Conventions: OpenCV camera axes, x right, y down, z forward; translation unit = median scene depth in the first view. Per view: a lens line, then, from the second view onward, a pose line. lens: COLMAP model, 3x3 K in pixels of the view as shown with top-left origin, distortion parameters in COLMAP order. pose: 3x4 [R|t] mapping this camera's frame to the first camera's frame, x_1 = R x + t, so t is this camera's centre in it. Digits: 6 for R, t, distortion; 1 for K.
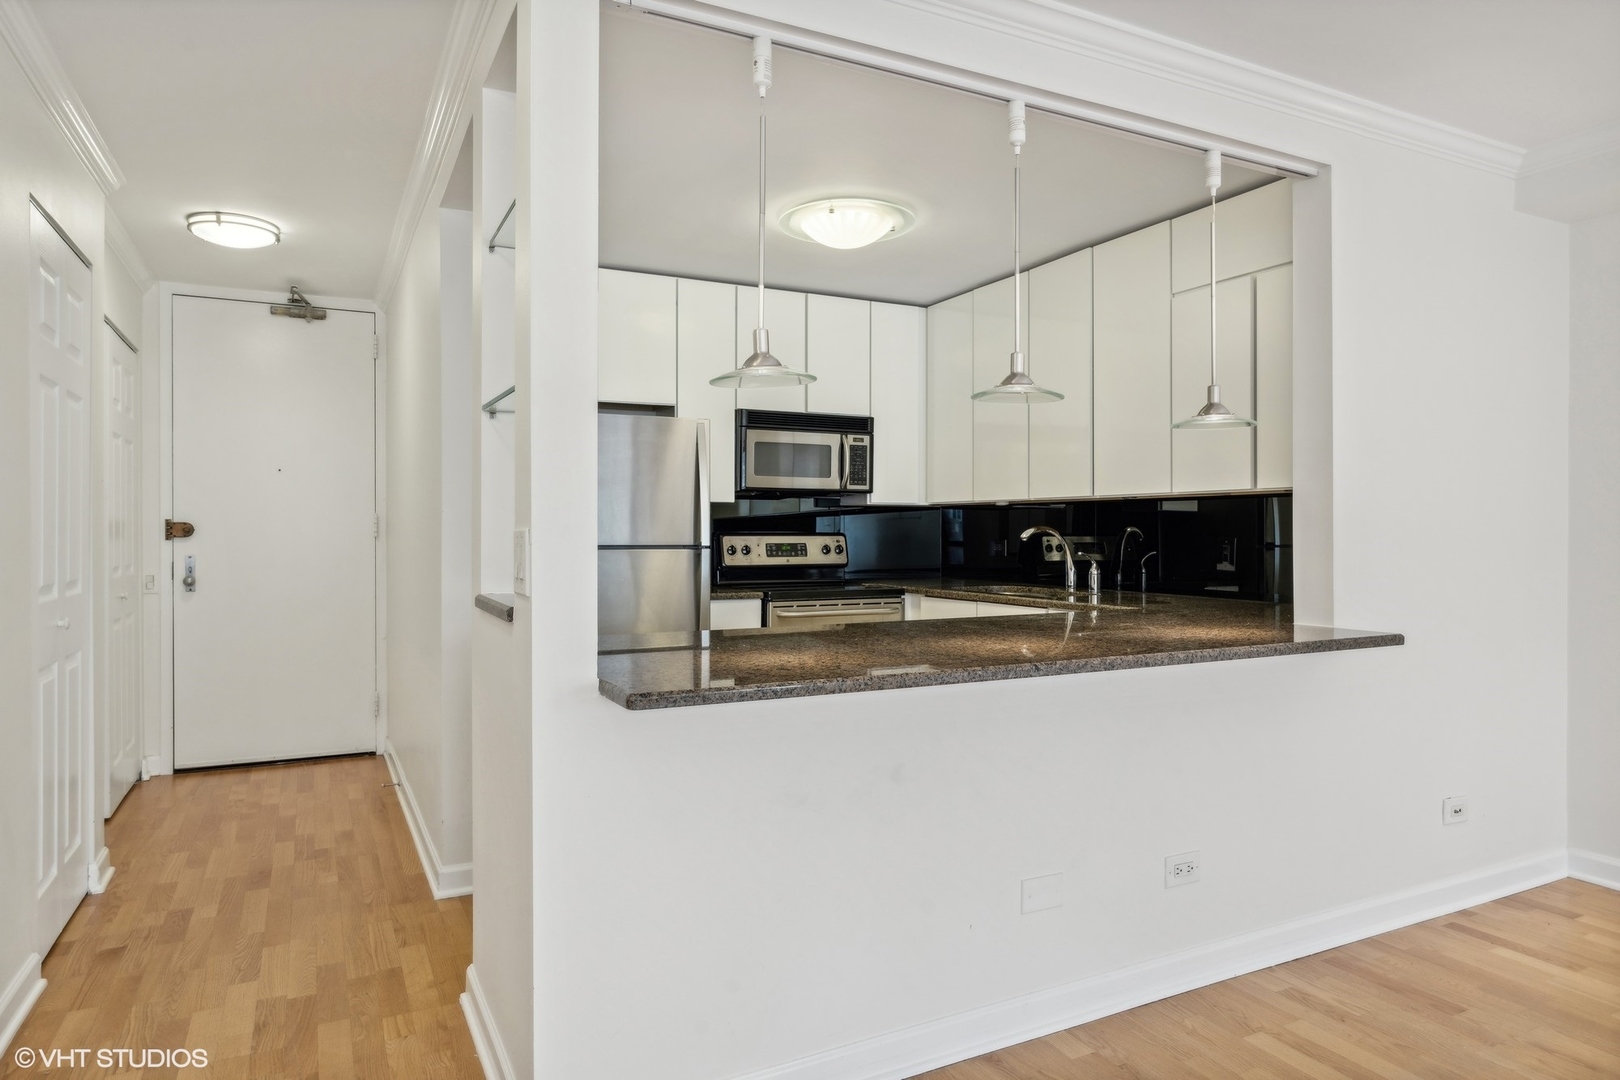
lens RADIAL K [[981.6, 0, 811.7], [0, 981.6, 538.6], [0, 0, 1]] dist [-0.001355, -0.000042]
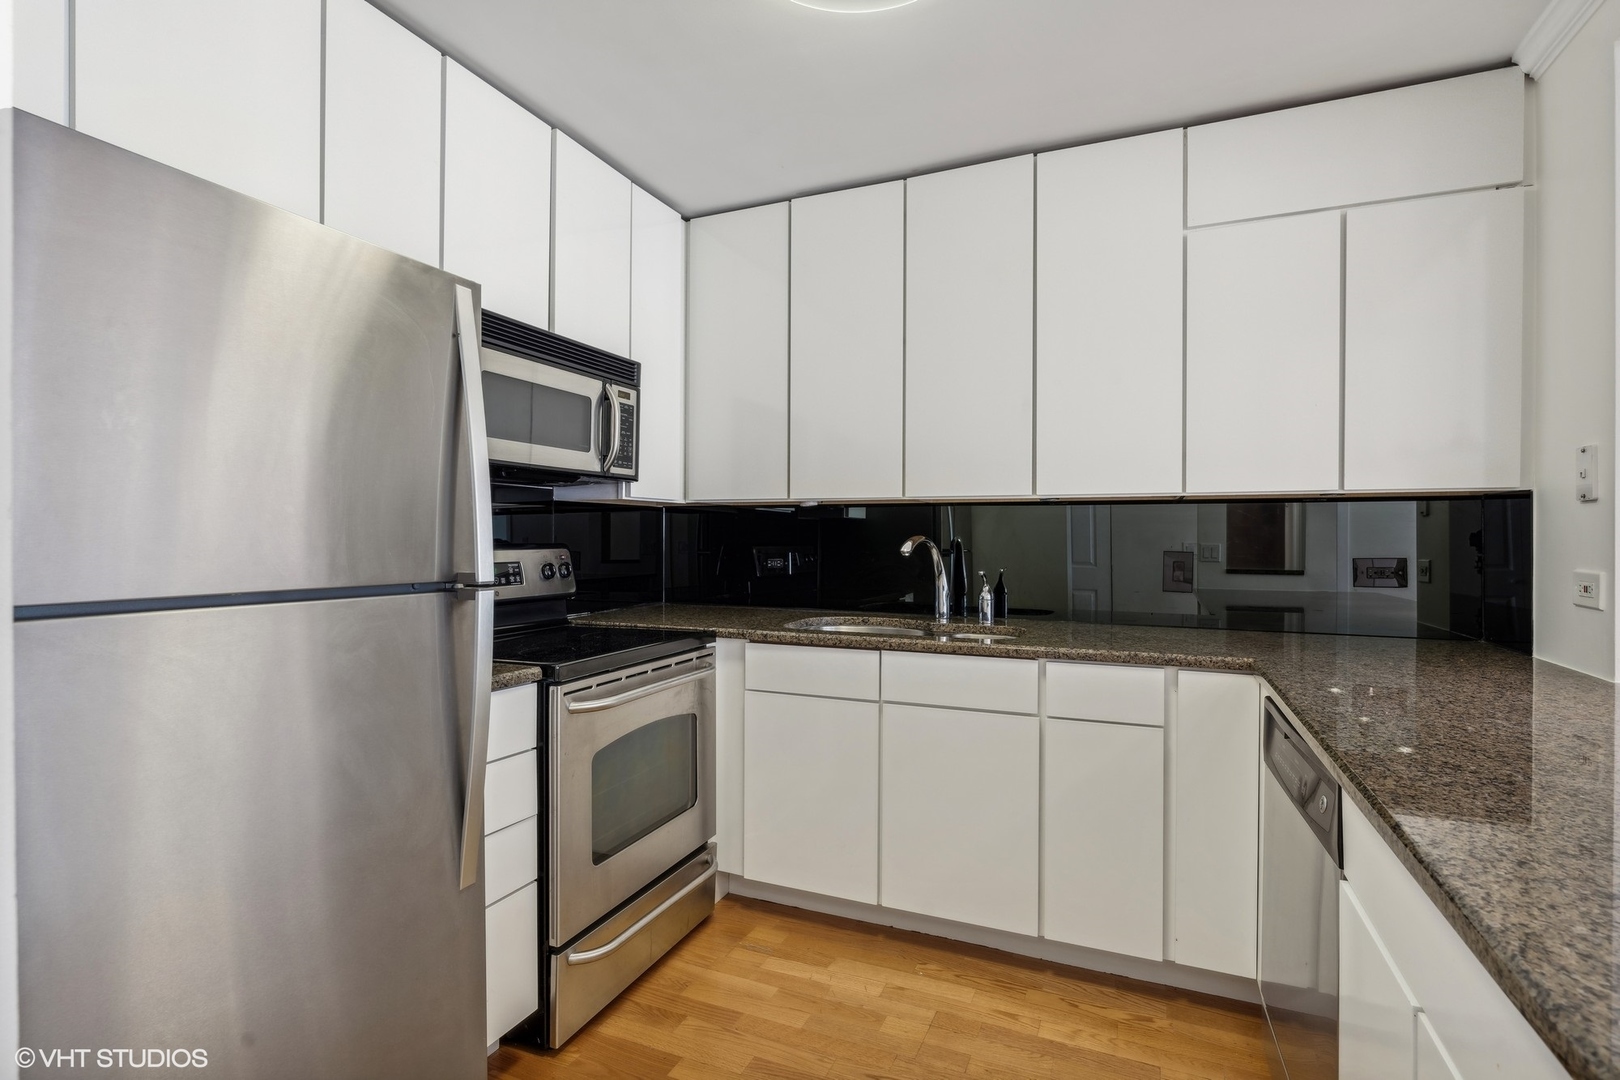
lens RADIAL K [[774.7, 0, 806.9], [0, 774.7, 540.0], [0, 0, 1]] dist [0.006559, 0.000485]
pose [[0.770316, -0.001432, 0.637660, -0.177755], [0.001387, 0.999999, 0.000570, -0.009121], [-0.637660, 0.000445, 0.770317, 0.554987]]
